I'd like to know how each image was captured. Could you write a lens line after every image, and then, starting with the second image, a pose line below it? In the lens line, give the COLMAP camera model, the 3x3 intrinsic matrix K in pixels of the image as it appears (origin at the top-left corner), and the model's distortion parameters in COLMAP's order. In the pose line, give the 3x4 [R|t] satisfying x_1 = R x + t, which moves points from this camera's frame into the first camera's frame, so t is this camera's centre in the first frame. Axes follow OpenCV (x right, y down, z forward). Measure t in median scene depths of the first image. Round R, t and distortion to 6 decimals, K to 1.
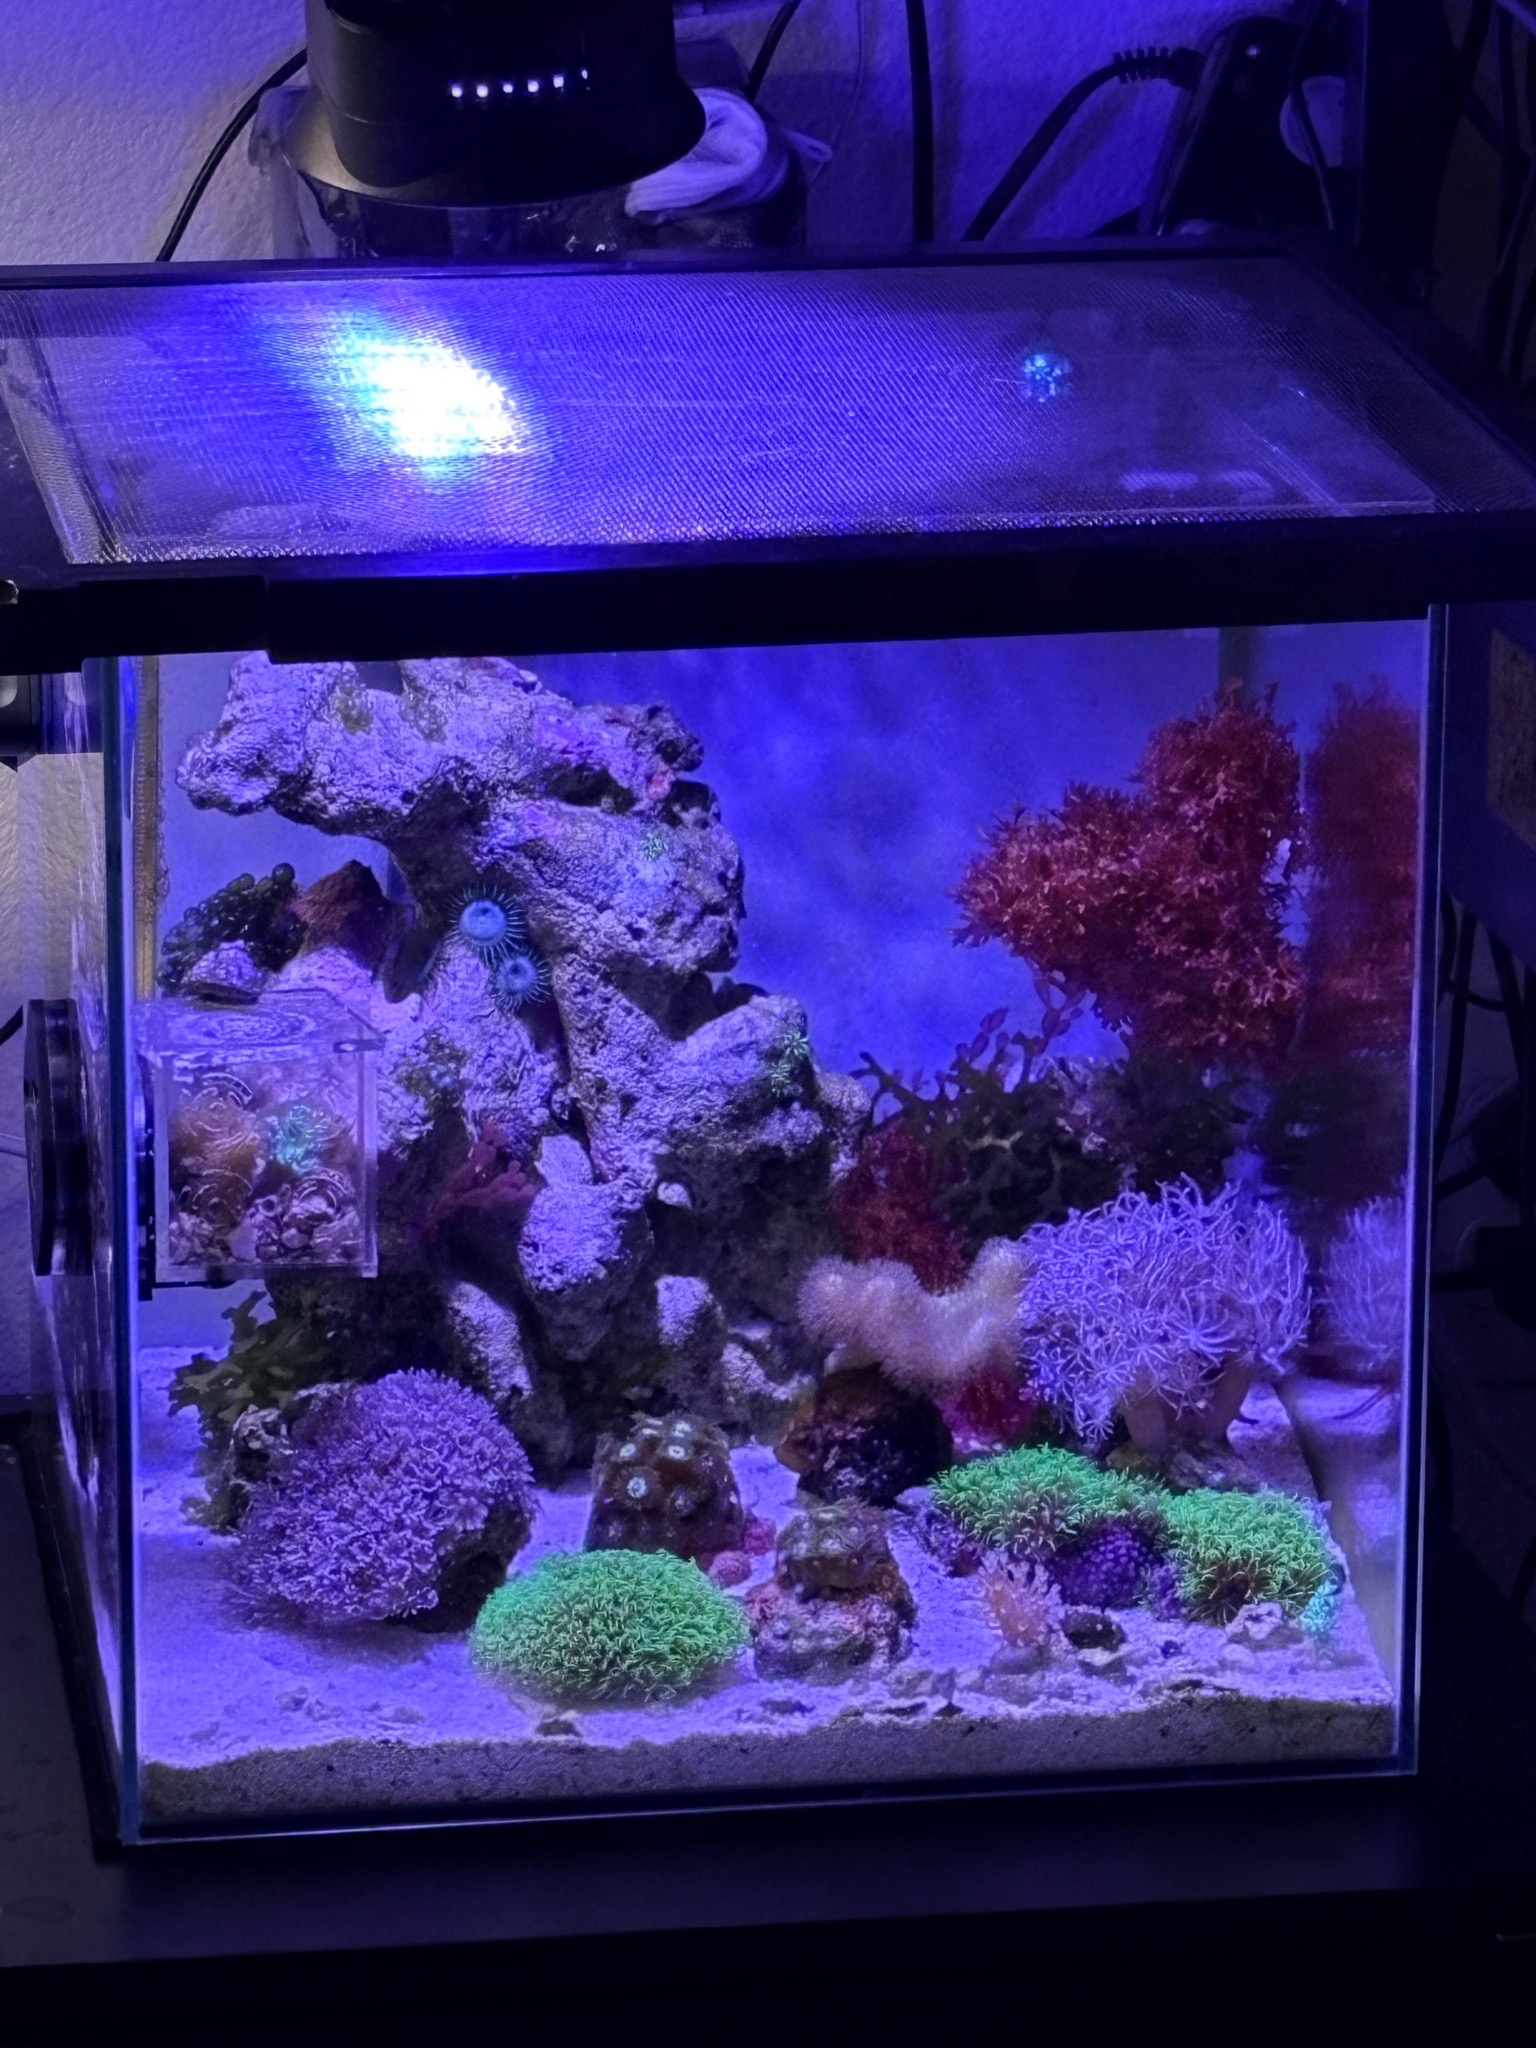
lens RADIAL K [[7626.6, 0, 828.3], [0, 7626.6, 1027.0], [0, 0, 1]] dist [-1.242189, 187.957143]
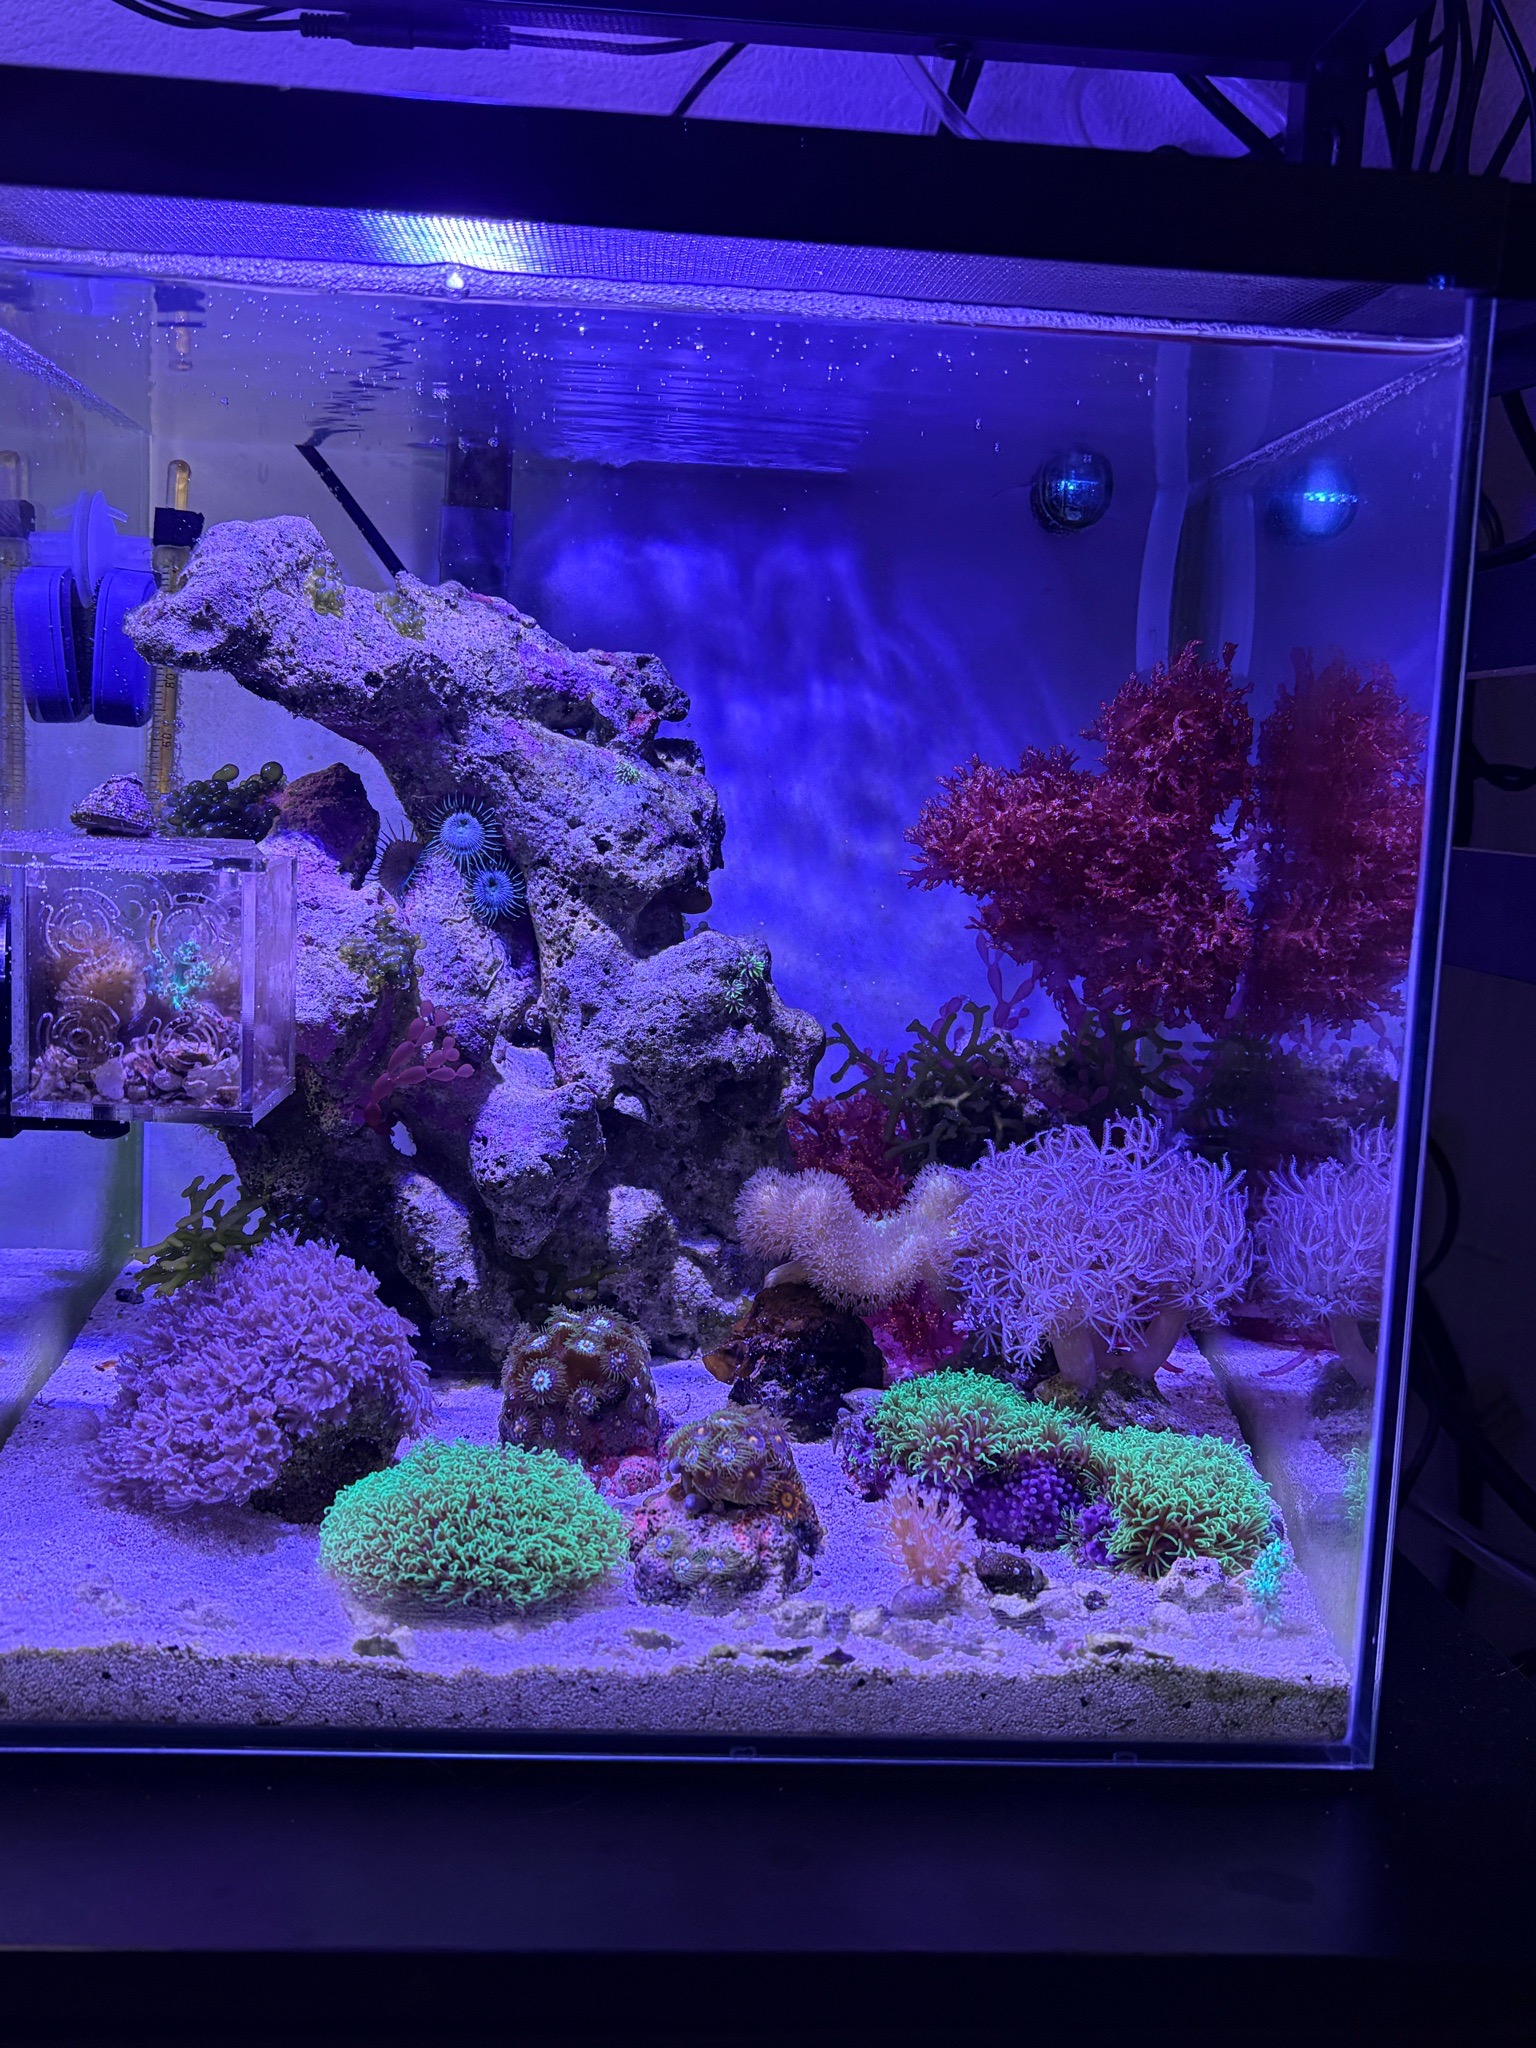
lens RADIAL K [[2034.9, 0, 768.0], [0, 2034.9, 1024.0], [0, 0, 1]] dist [0.198447, -0.005577]
pose [[0.993065, 0.049902, -0.106447, 0.028632], [-0.065255, 0.987128, -0.146013, 0.051576], [0.097791, 0.151947, 0.983539, 0.734609]]
